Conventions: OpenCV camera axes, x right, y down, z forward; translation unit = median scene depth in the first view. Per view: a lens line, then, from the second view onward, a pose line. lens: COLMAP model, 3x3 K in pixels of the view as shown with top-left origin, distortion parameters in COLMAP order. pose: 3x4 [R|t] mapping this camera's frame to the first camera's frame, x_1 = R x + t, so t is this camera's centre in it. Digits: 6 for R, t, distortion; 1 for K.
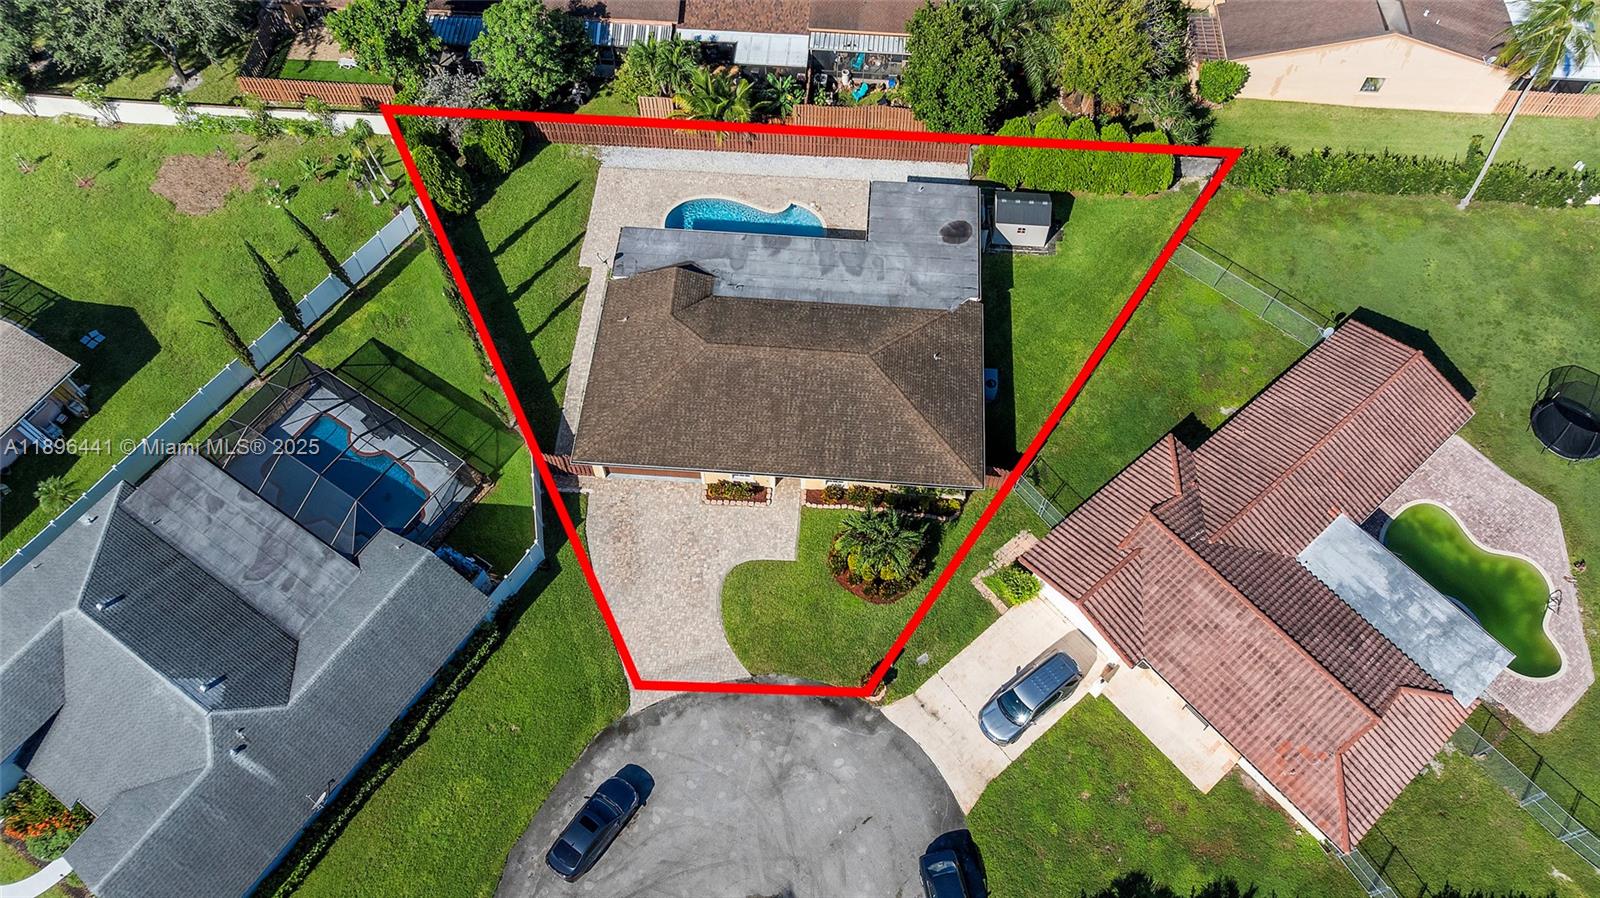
lens RADIAL K [[1087.4, 0, 796.4], [0, 1087.4, 447.3], [0, 0, 1]] dist [0.000953, -0.044007]
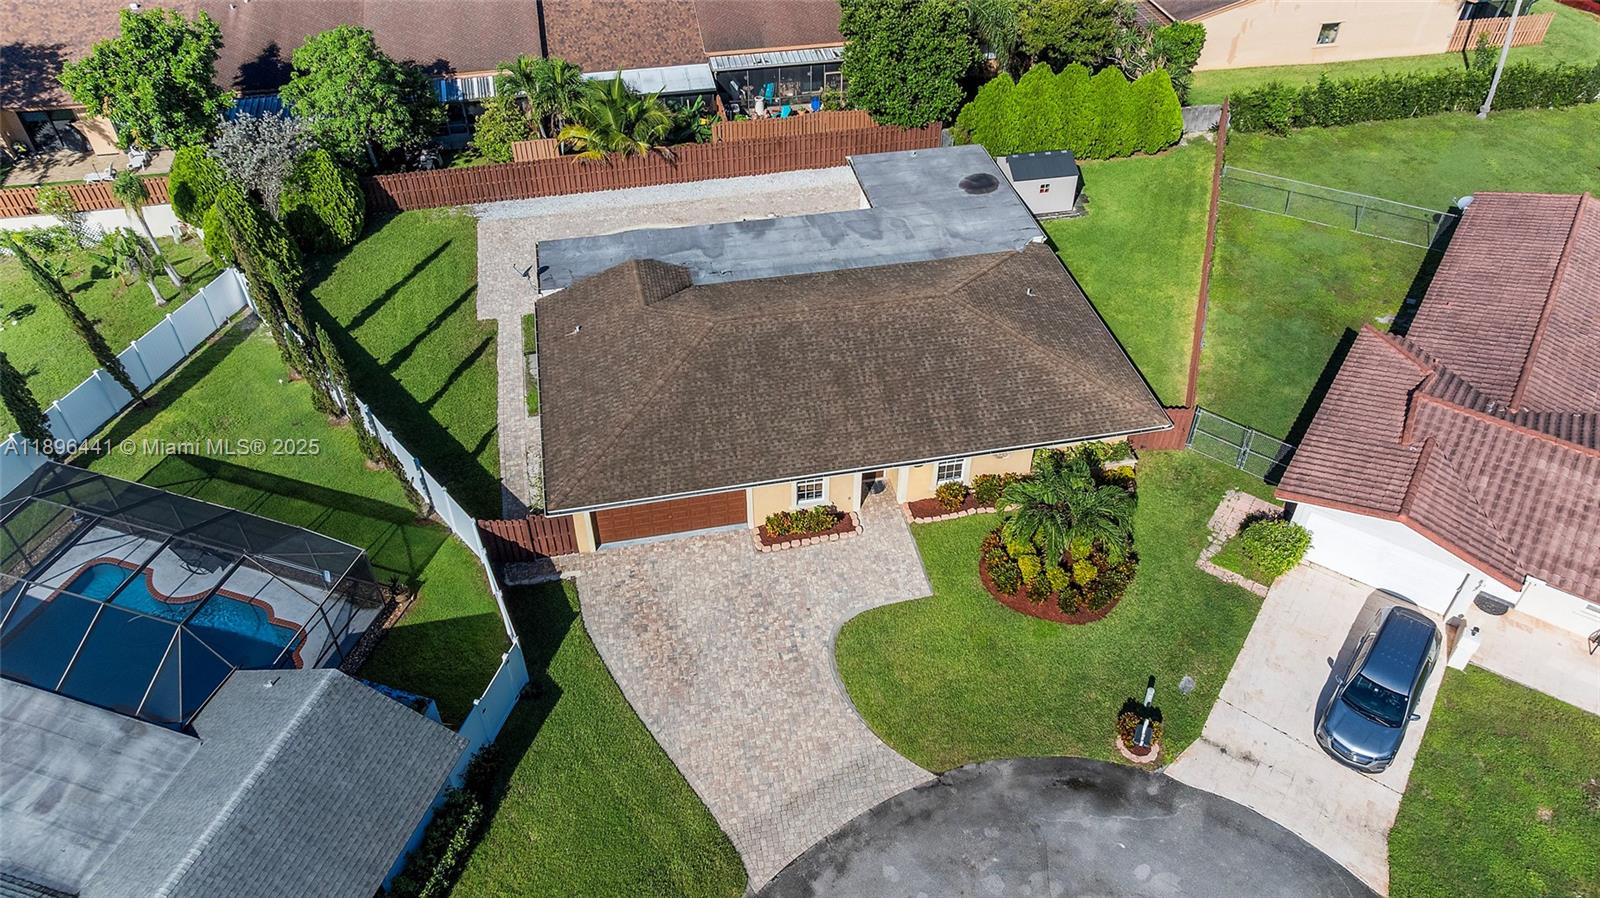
lens RADIAL K [[1116.4, 0, 800.0], [0, 1116.4, 449.0], [0, 0, 1]] dist [-0.040895, 0.043002]
pose [[0.962633, -0.179739, 0.202562, -0.185451], [0.231141, 0.935071, -0.268732, 0.176042], [-0.141108, 0.305511, 0.941675, 0.370607]]
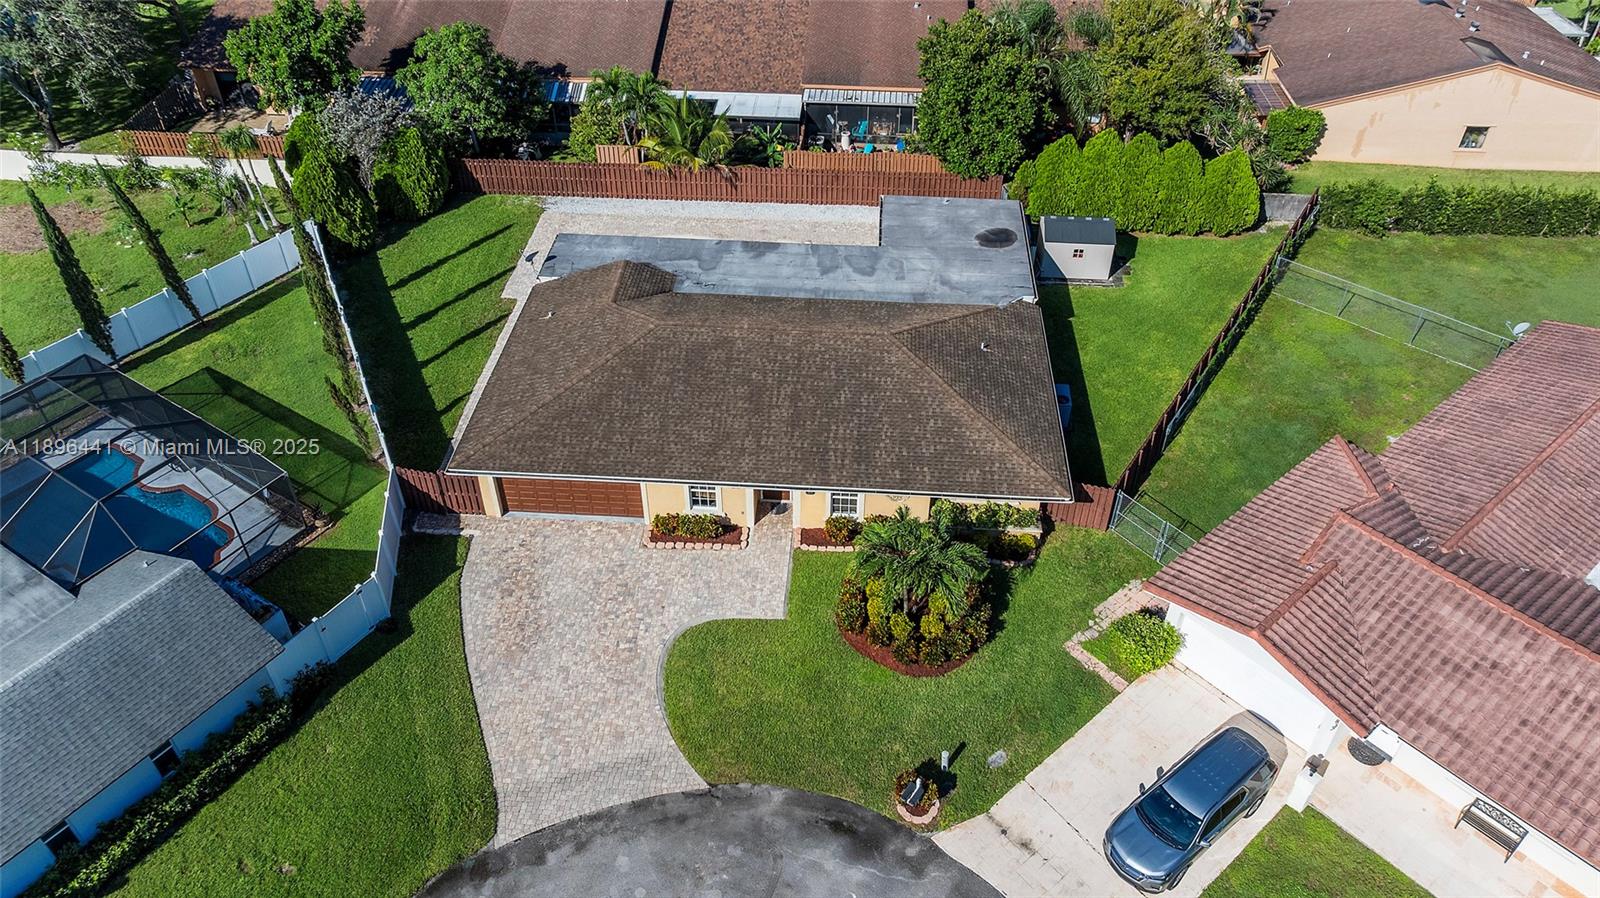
lens RADIAL K [[1116.4, 0, 800.0], [0, 1116.4, 449.0], [0, 0, 1]] dist [-0.040895, 0.043002]
pose [[0.999956, 0.000021, 0.009331, 0.002093], [0.003028, 0.945164, -0.326581, 0.217520], [-0.008826, 0.326595, 0.945123, 0.344666]]
